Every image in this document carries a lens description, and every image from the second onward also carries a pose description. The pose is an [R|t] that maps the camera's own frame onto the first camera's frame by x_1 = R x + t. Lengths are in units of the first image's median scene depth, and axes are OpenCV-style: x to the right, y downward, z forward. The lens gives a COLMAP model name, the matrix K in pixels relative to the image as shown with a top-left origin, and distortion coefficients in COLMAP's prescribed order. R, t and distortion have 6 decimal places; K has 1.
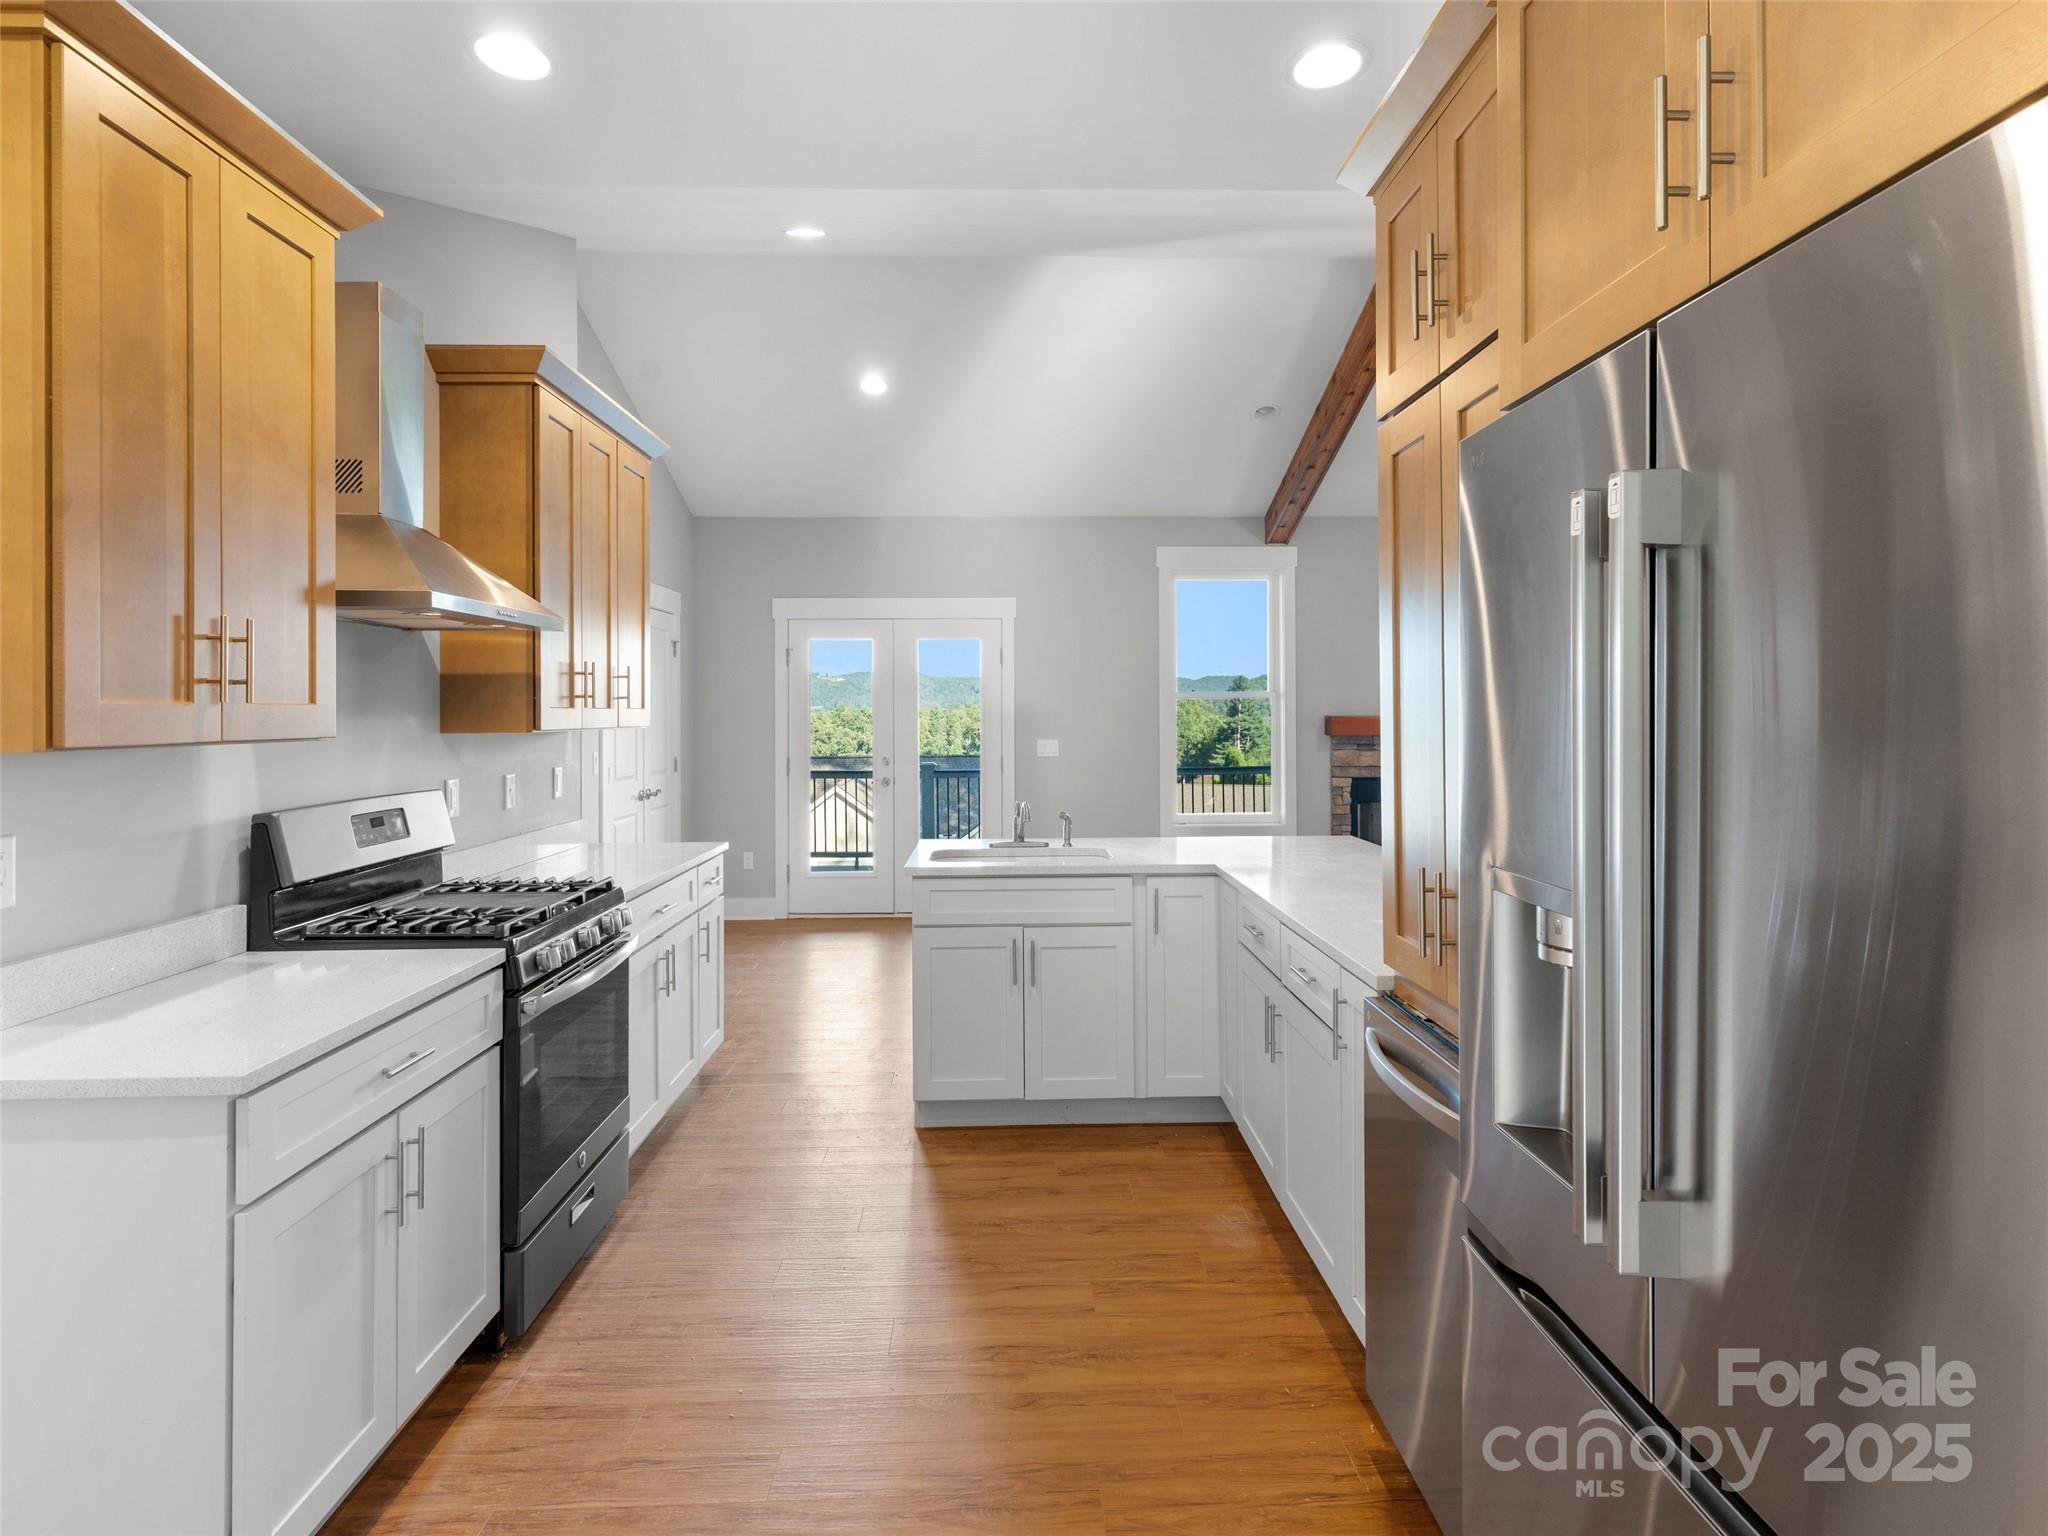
lens RADIAL K [[989.9, 0, 1023.3], [0, 989.9, 708.6], [0, 0, 1]] dist [0.002579, 0.000347]
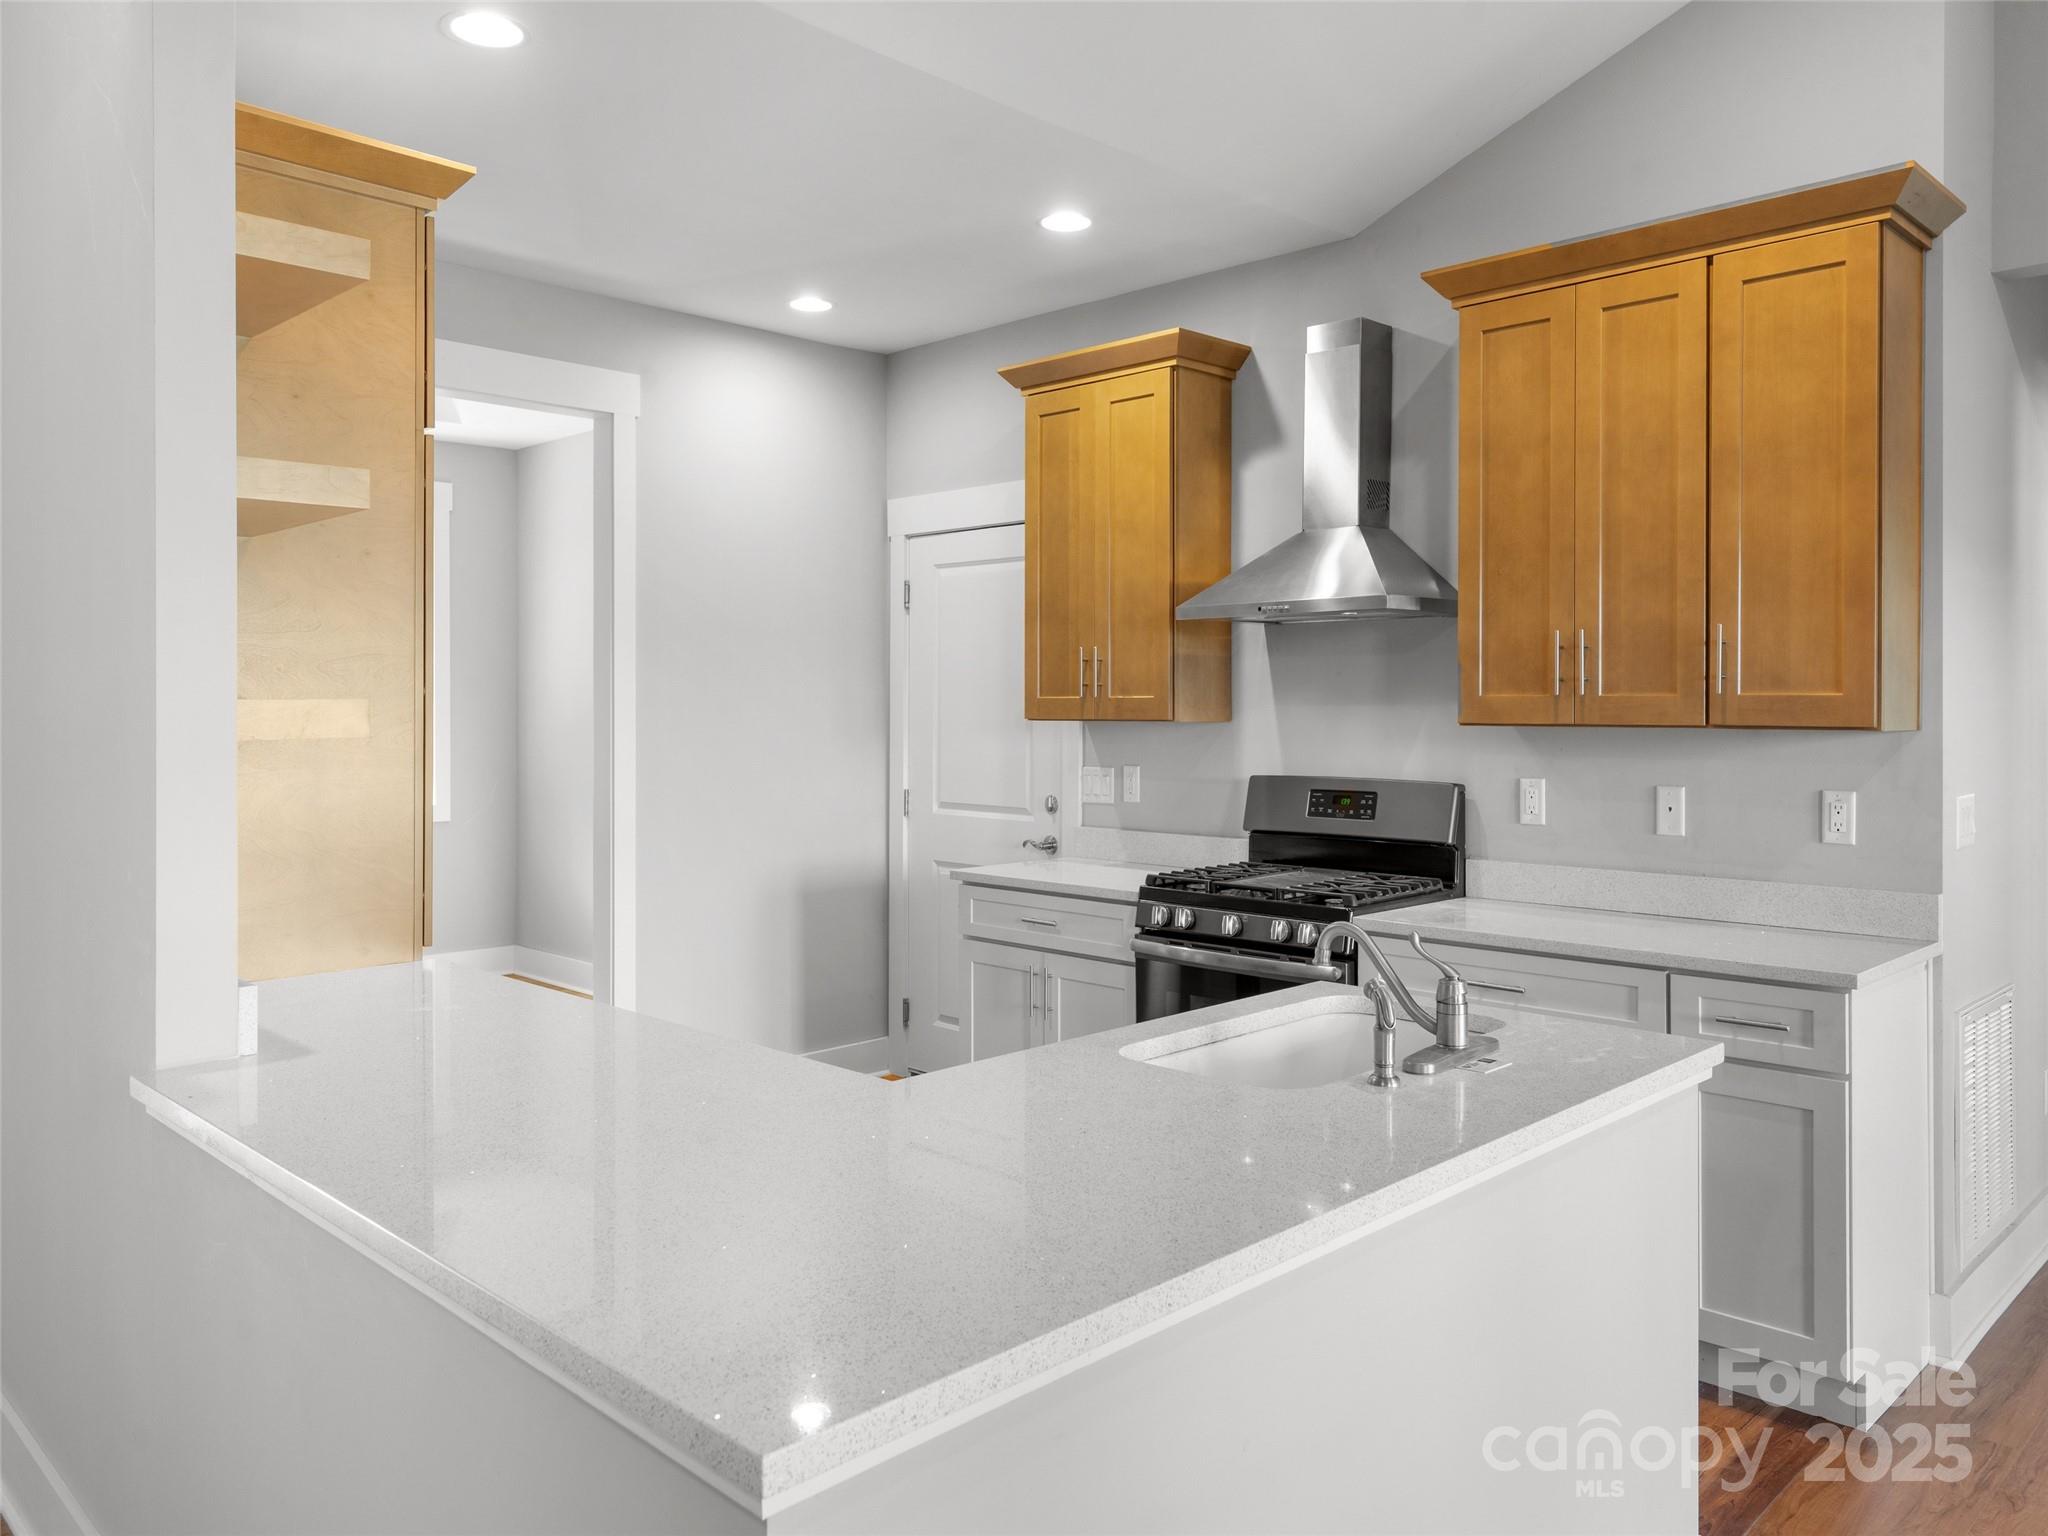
lens RADIAL K [[1494.4, 0, 1024.9], [0, 1494.4, 710.9], [0, 0, 1]] dist [-0.001135, -0.004691]
pose [[-0.722762, 0.009490, -0.691031, 0.813607], [0.007882, 0.999954, 0.005488, 0.002534], [0.691052, -0.001481, -0.722804, 2.085716]]
